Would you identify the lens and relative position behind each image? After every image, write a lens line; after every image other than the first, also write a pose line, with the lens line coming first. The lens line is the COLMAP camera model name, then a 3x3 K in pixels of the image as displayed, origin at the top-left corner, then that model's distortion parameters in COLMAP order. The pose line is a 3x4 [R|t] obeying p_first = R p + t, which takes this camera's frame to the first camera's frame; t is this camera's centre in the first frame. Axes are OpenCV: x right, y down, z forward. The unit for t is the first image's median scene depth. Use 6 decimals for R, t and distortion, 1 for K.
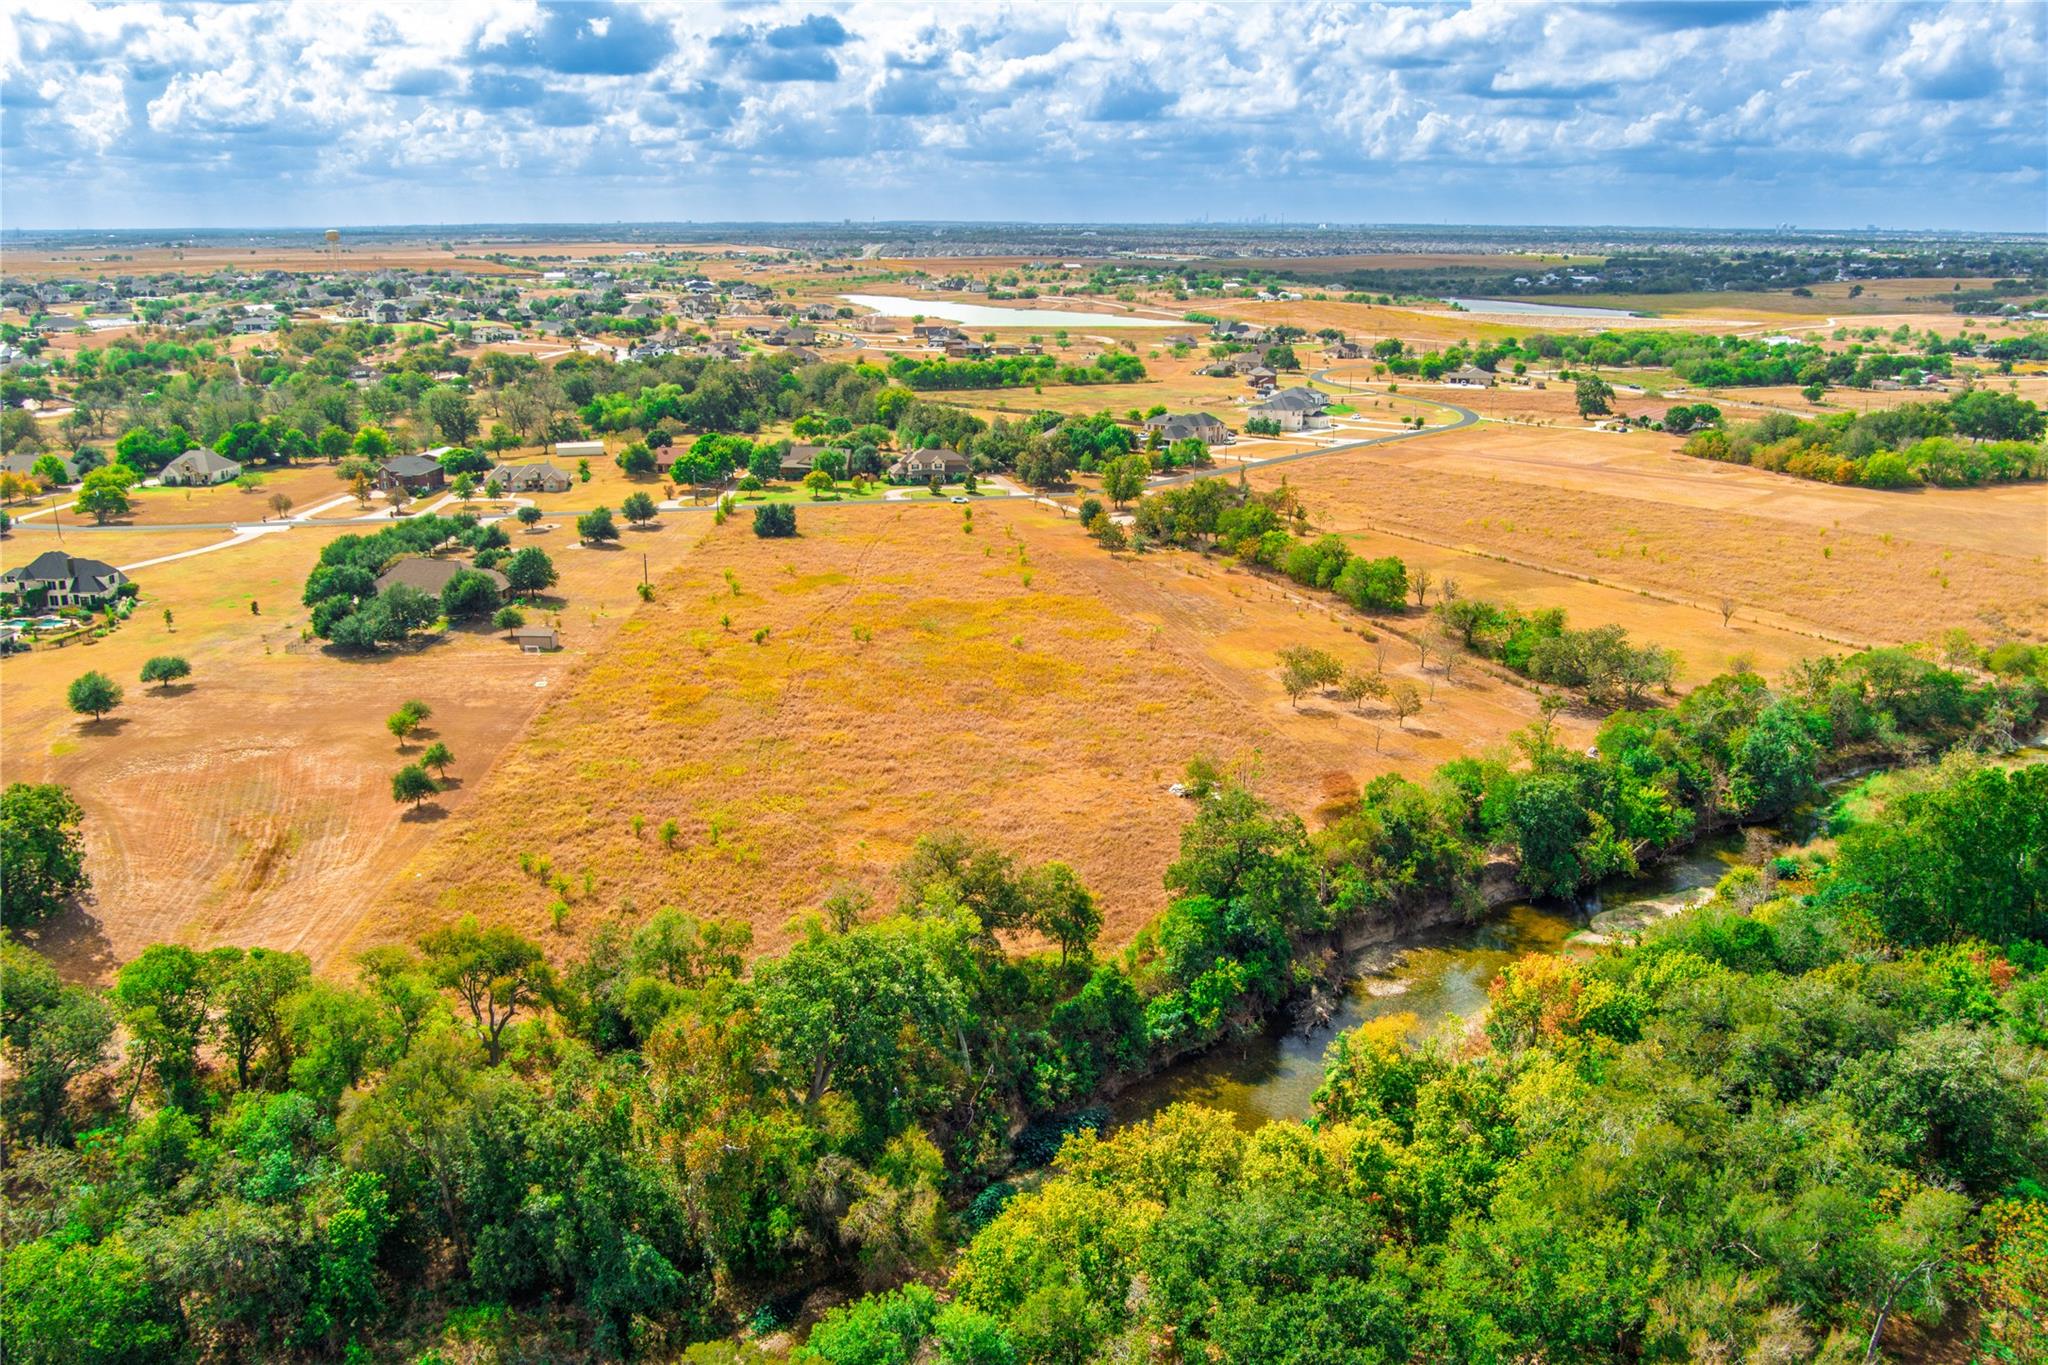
lens RADIAL K [[1650.1, 0, 1024.0], [0, 1650.1, 682.5], [0, 0, 1]] dist [-0.080921, 0.039178]
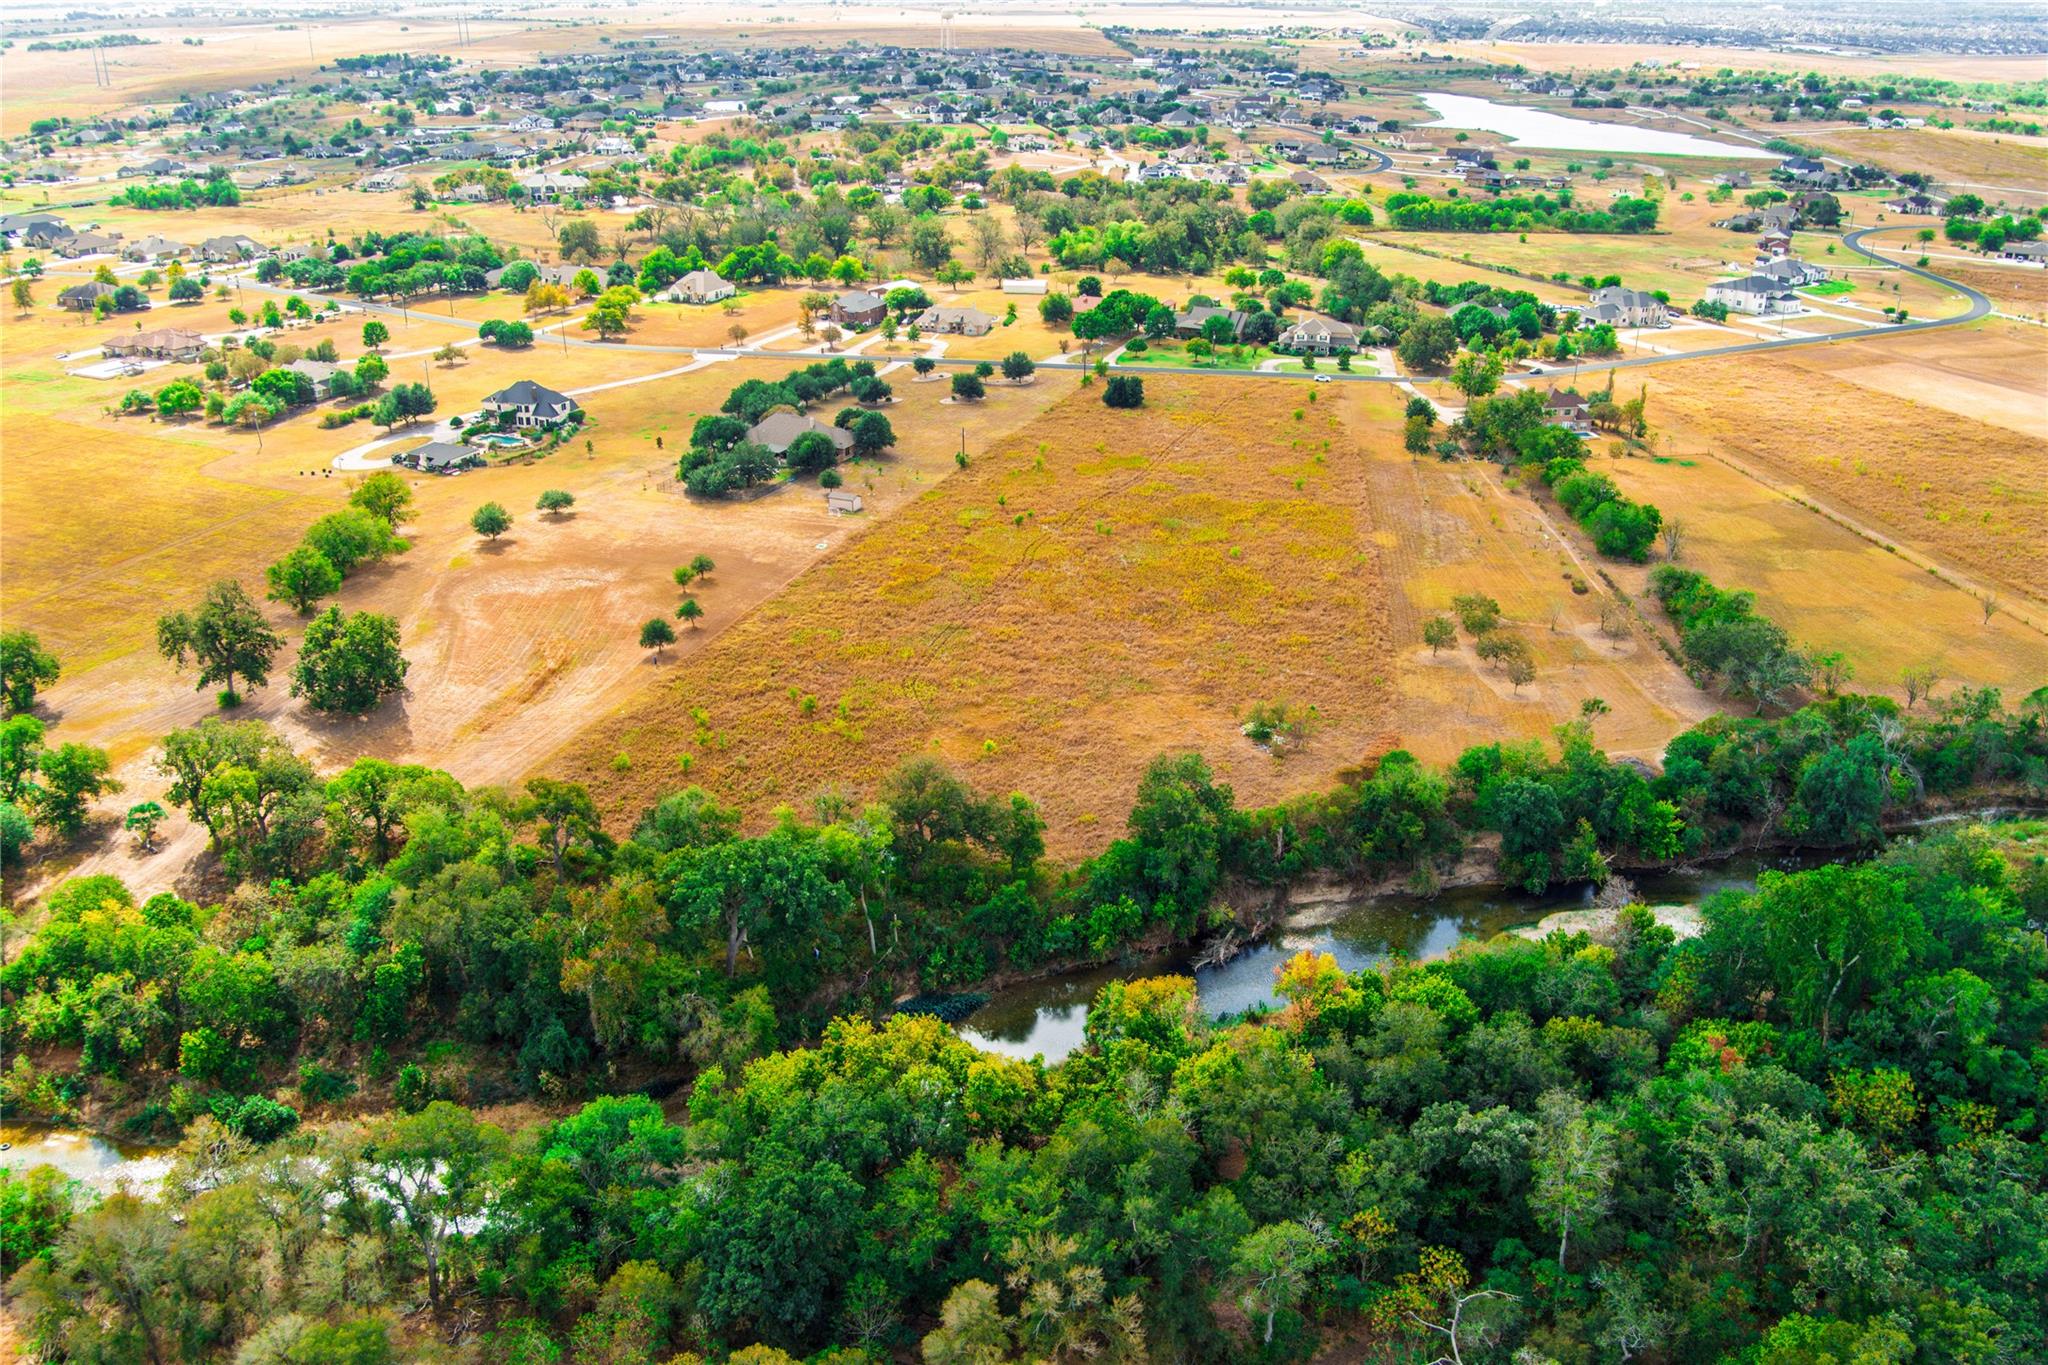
lens RADIAL K [[1650.1, 0, 1024.0], [0, 1650.1, 682.5], [0, 0, 1]] dist [-0.080921, 0.039178]
pose [[0.928026, 0.149641, -0.341138, 0.193903], [-0.101202, 0.982605, 0.155713, -0.073827], [0.358504, -0.109981, 0.927027, -0.059939]]
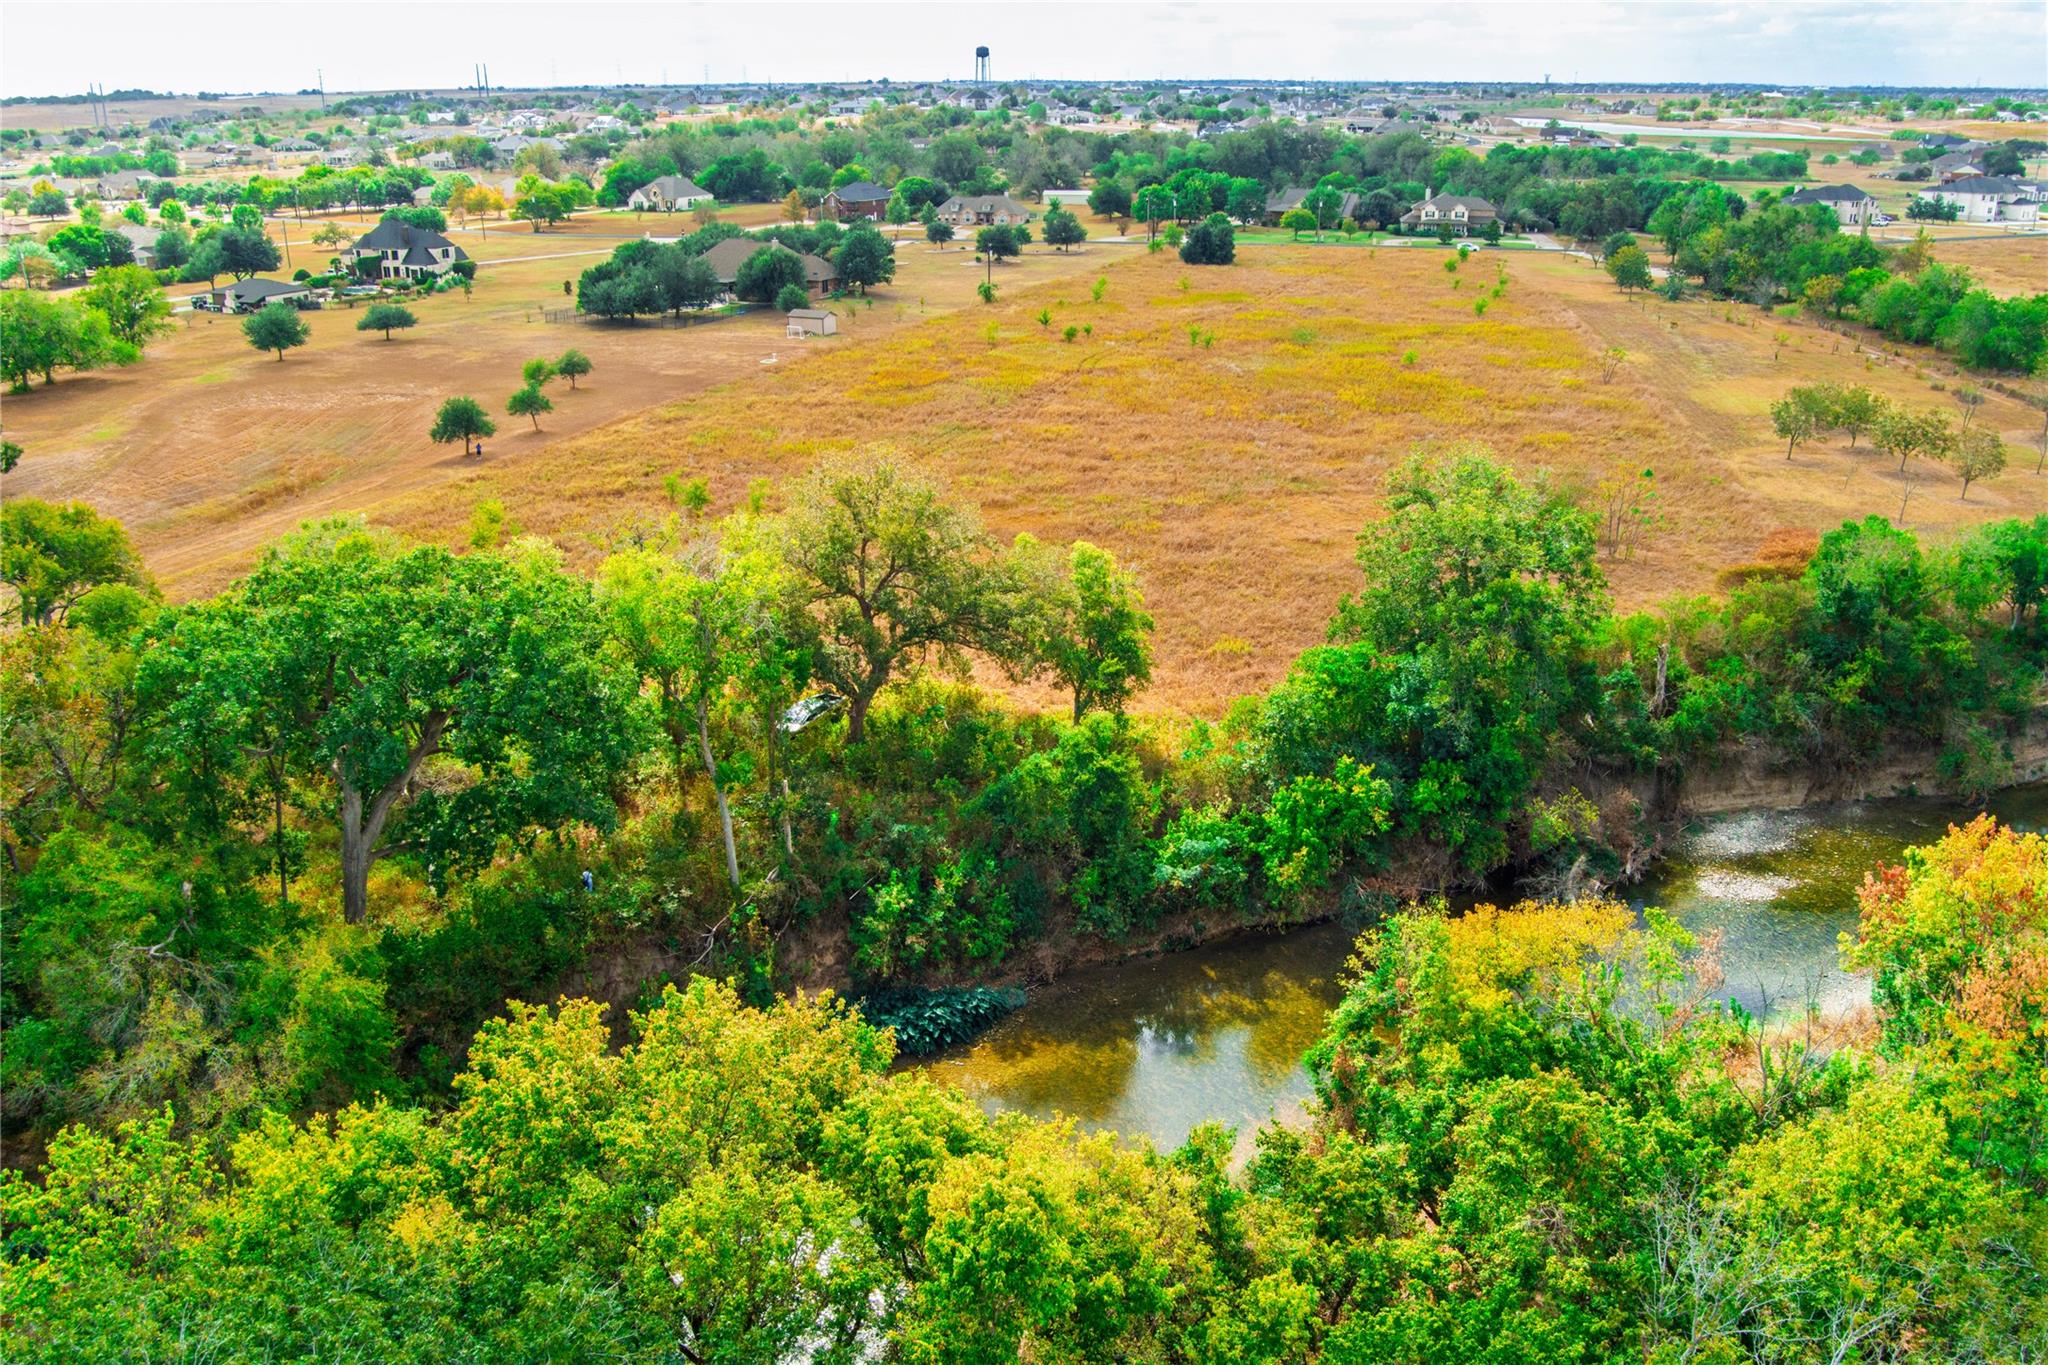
lens RADIAL K [[1650.1, 0, 1024.0], [0, 1650.1, 682.5], [0, 0, 1]] dist [-0.080921, 0.039178]
pose [[0.919926, 0.129188, -0.370199, 0.092906], [-0.100212, 0.990270, 0.096552, 0.046558], [0.379071, -0.051722, 0.923921, 0.217791]]
